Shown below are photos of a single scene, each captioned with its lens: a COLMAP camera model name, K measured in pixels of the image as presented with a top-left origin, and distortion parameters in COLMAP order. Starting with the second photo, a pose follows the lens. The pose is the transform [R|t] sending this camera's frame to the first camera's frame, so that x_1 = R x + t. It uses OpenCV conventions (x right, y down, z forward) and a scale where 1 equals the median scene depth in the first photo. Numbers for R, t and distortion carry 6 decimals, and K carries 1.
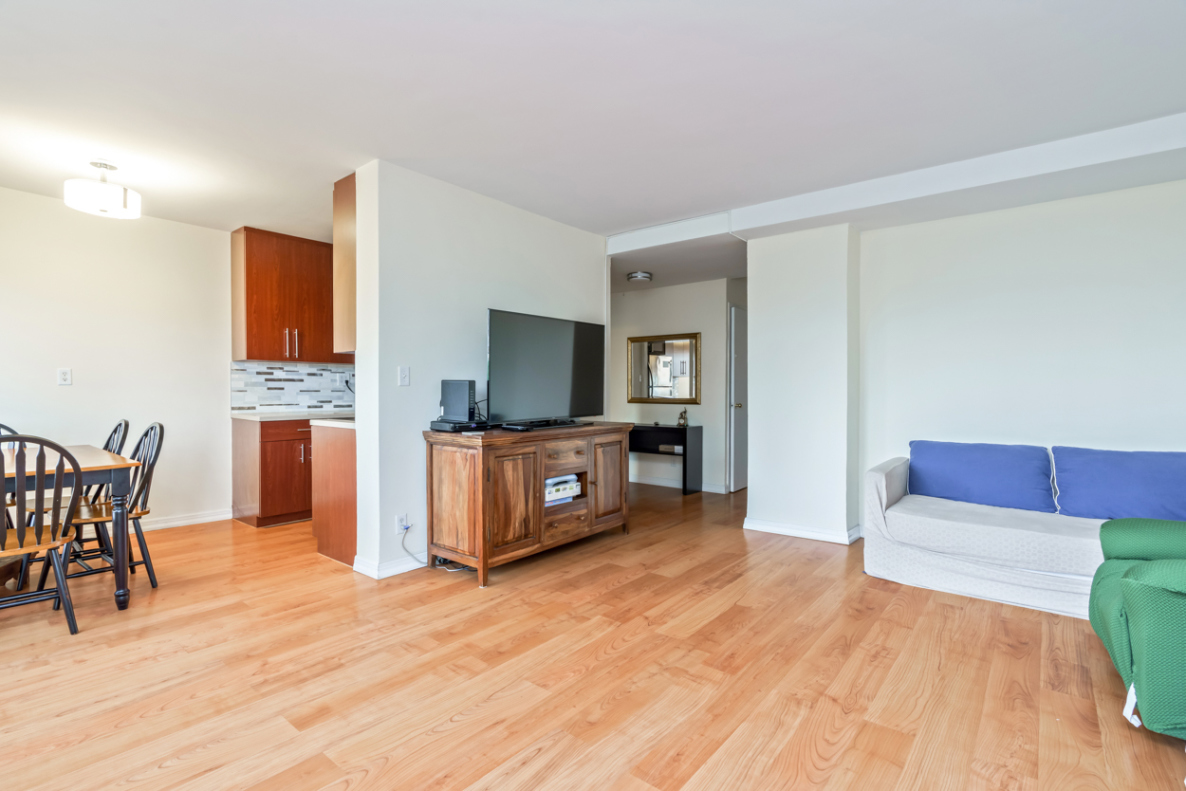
lens RADIAL K [[571.7, 0, 593.0], [0, 571.7, 395.5], [0, 0, 1]] dist [-0.003074, -0.000860]
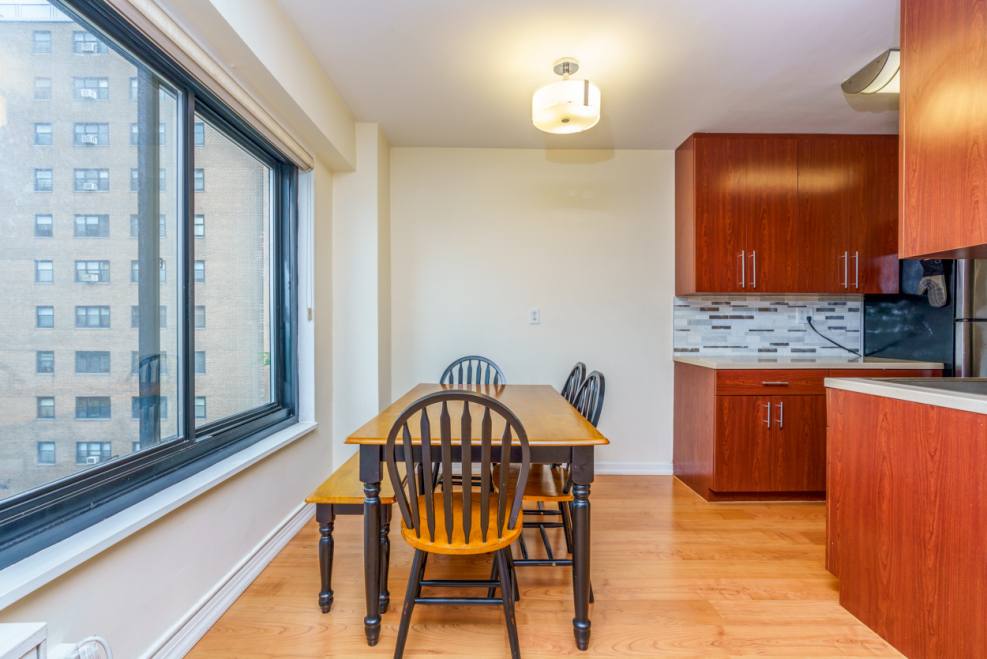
lens RADIAL K [[442.6, 0, 493.5], [0, 442.6, 329.5], [0, 0, 1]] dist [0.001026, 0.000248]
pose [[0.645086, 0.000681, -0.764109, -0.282876], [-0.010875, 0.999906, -0.008290, -0.000061], [0.764032, 0.013658, 0.645034, 0.336138]]
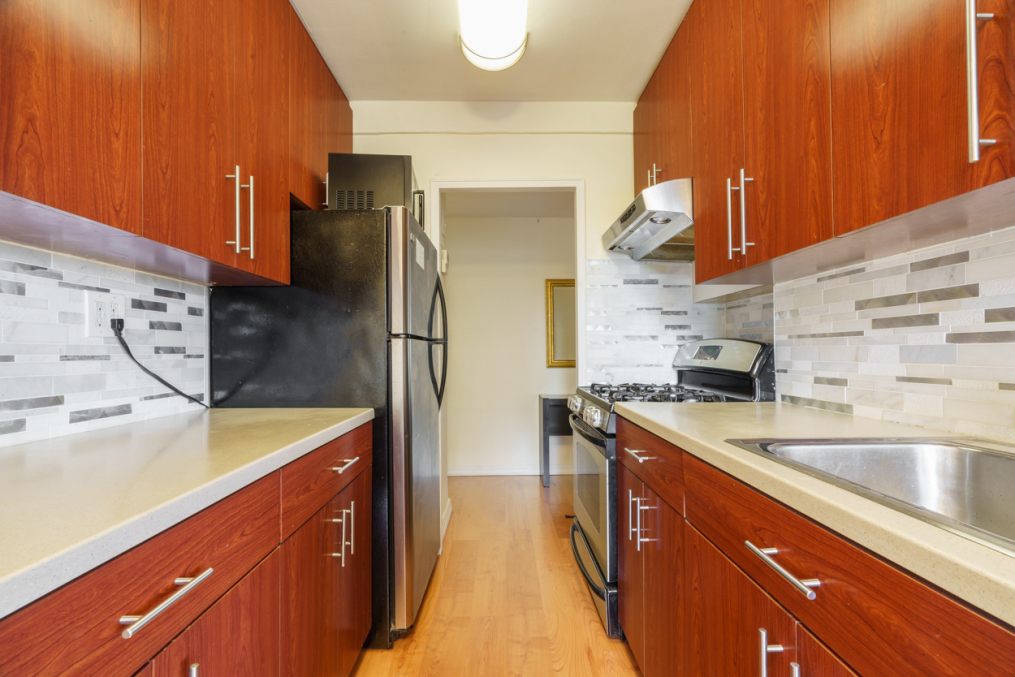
lens RADIAL K [[455.2, 0, 507.5], [0, 455.2, 338.5], [0, 0, 1]] dist [0.001026, 0.000248]
pose [[0.766861, 0.008773, 0.641753, -0.481498], [0.018988, 0.999159, -0.036349, -0.005917], [-0.641532, 0.040060, 0.766049, 0.793167]]
